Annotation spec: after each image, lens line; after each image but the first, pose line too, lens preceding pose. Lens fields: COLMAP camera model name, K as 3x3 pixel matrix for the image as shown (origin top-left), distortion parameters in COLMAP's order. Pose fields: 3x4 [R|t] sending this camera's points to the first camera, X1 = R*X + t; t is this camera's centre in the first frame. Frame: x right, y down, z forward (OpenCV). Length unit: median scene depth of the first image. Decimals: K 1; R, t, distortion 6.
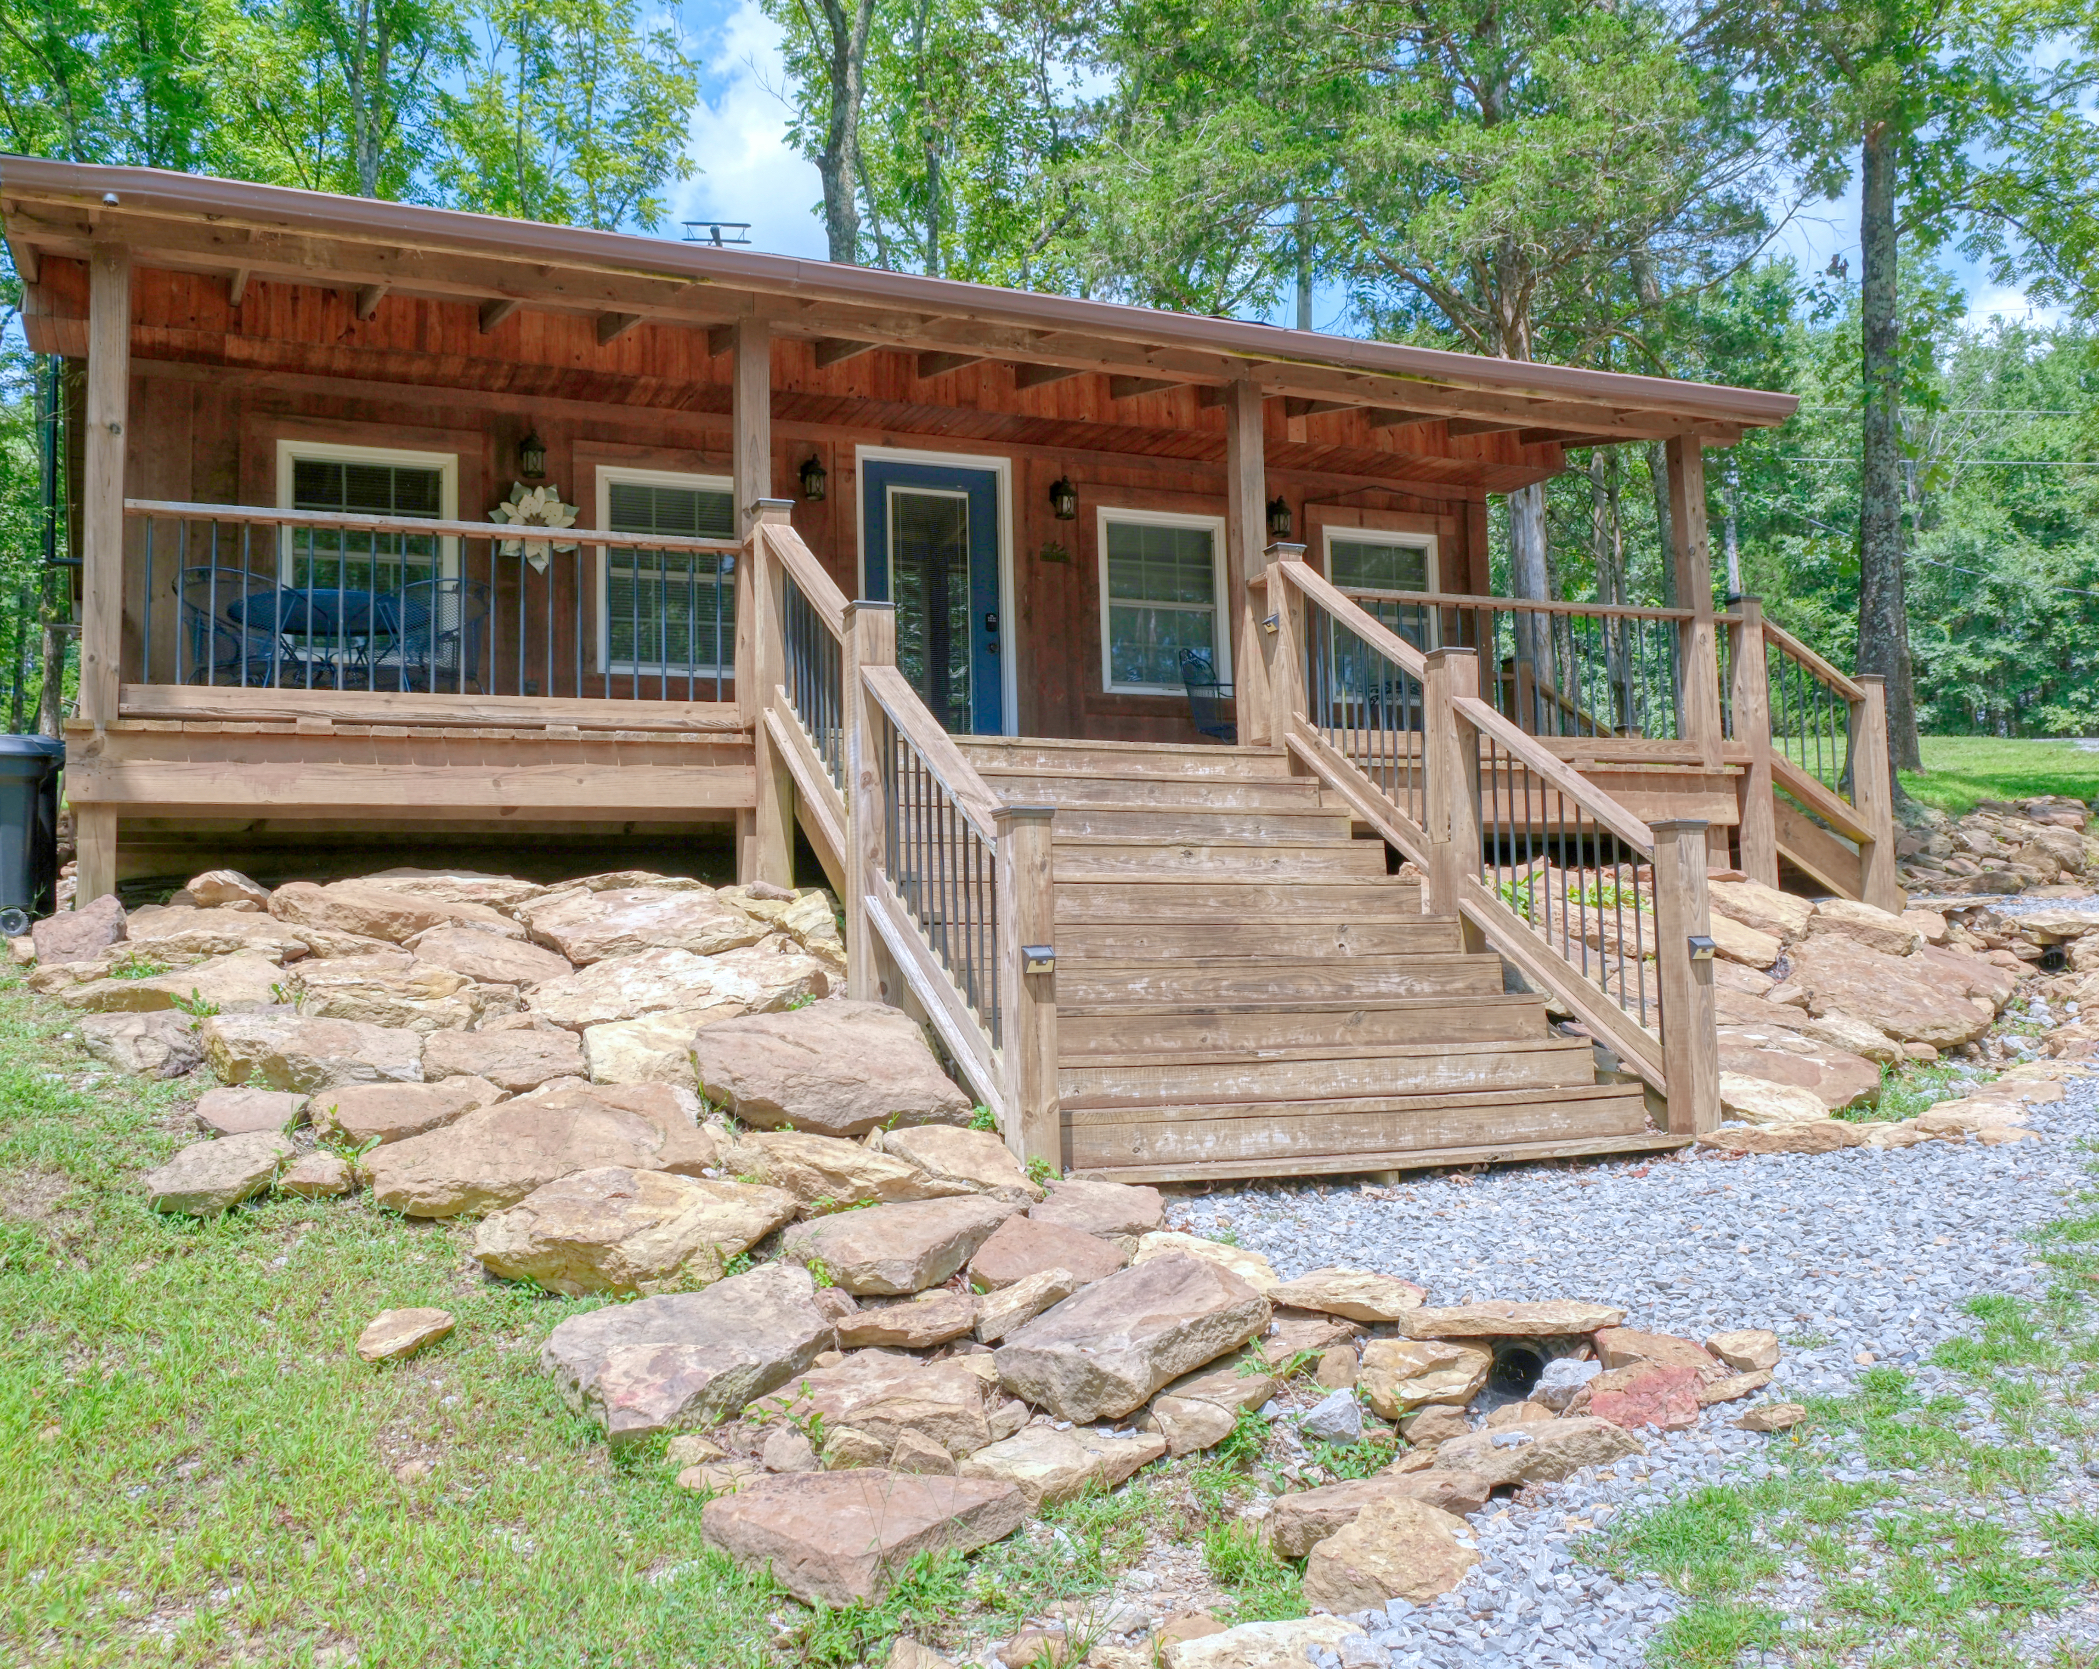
lens RADIAL K [[1997.6, 0, 1049.5], [0, 1997.6, 834.5], [0, 0, 1]] dist [-0.021974, 0.006060]
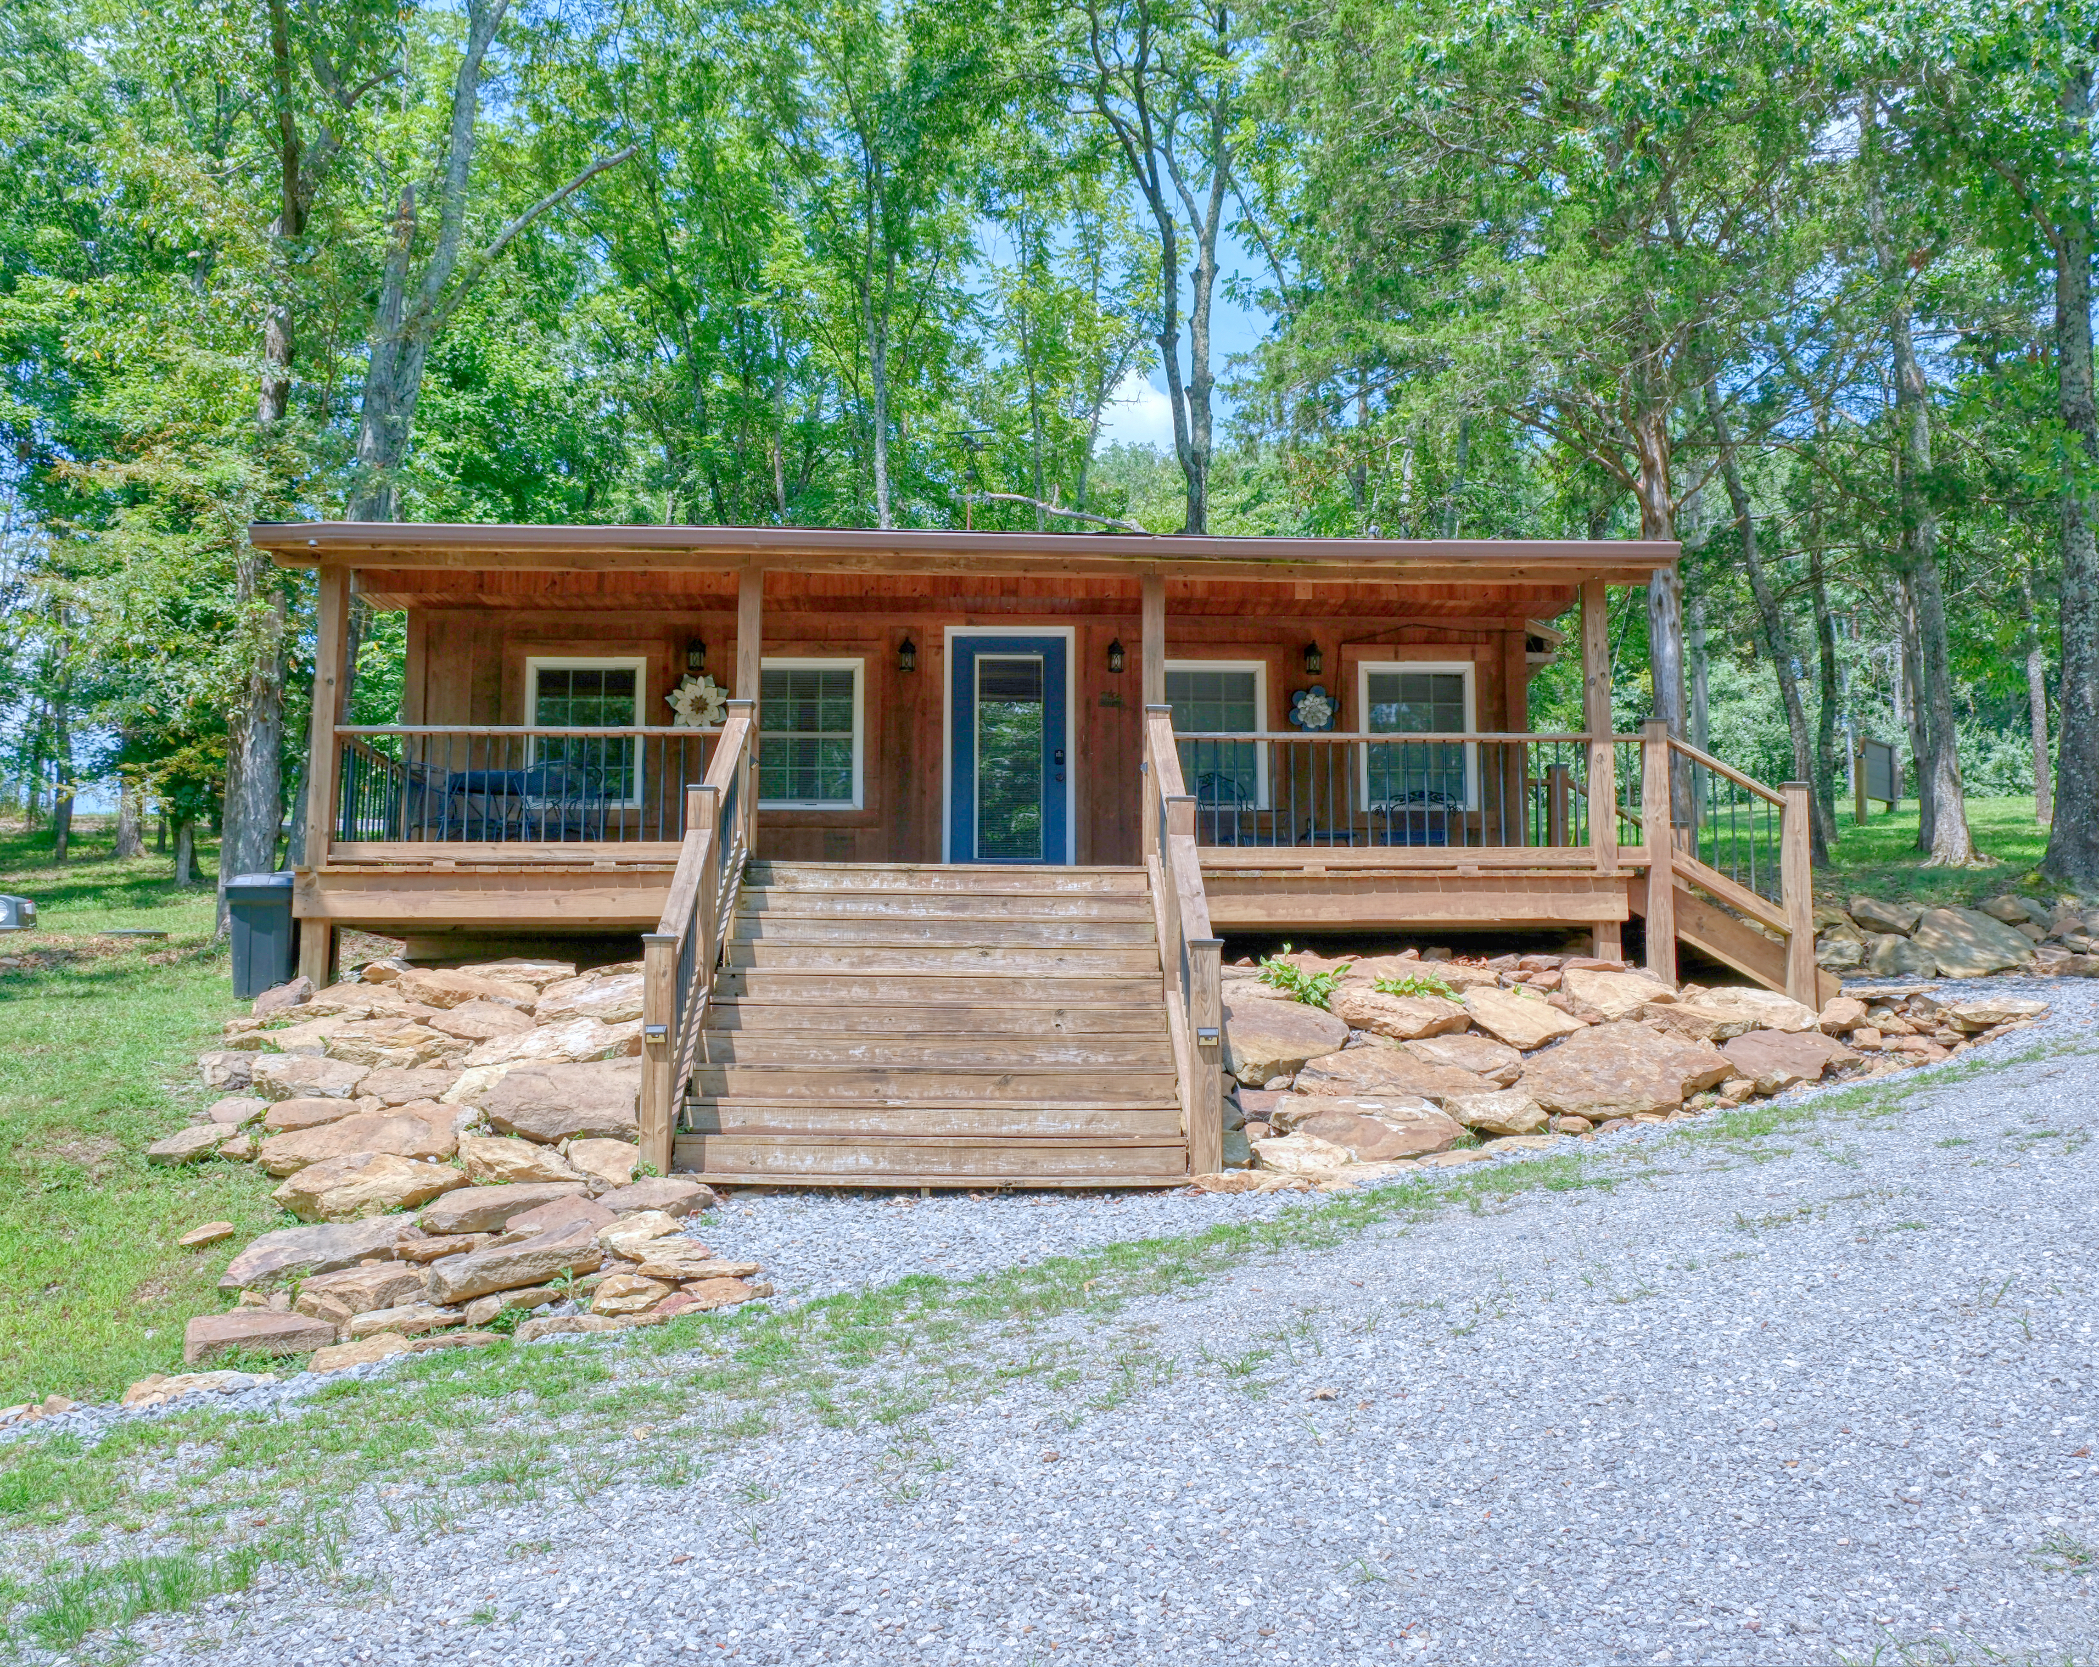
lens RADIAL K [[1942.2, 0, 1038.4], [0, 1942.2, 832.9], [0, 0, 1]] dist [-0.047061, 0.048564]
pose [[0.924433, -0.015382, -0.381034, 0.602583], [0.006027, 0.999651, -0.025733, -0.037831], [0.381296, 0.021492, 0.924203, -0.197186]]
